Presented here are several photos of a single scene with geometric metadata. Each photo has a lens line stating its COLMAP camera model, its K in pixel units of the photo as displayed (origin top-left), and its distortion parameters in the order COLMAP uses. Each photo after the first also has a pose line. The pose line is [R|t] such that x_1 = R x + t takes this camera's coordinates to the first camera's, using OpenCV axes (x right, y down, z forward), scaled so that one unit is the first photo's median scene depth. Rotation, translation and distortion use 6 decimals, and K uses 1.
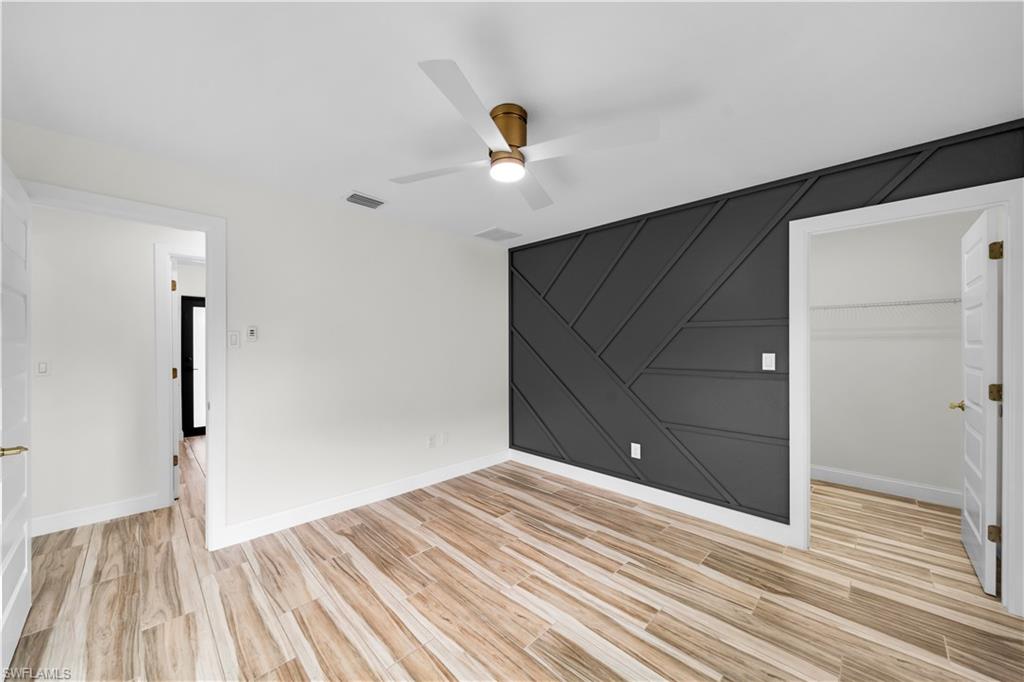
lens RADIAL K [[363.0, 0, 508.9], [0, 363.0, 343.8], [0, 0, 1]] dist [0.000674, -0.001093]
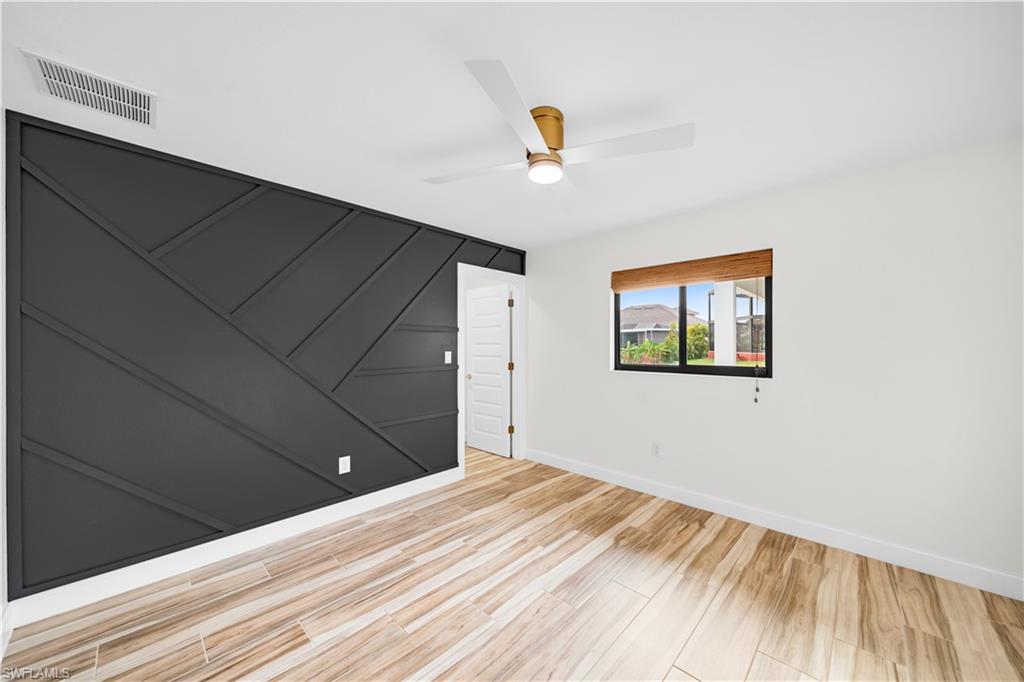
lens RADIAL K [[363.0, 0, 516.9], [0, 363.0, 343.2], [0, 0, 1]] dist [0.000674, -0.001093]
pose [[-0.004257, 0.002626, 0.999987, -0.704377], [-0.000912, 0.999996, -0.002630, -0.001418], [-0.999991, -0.000923, -0.004254, 0.756083]]
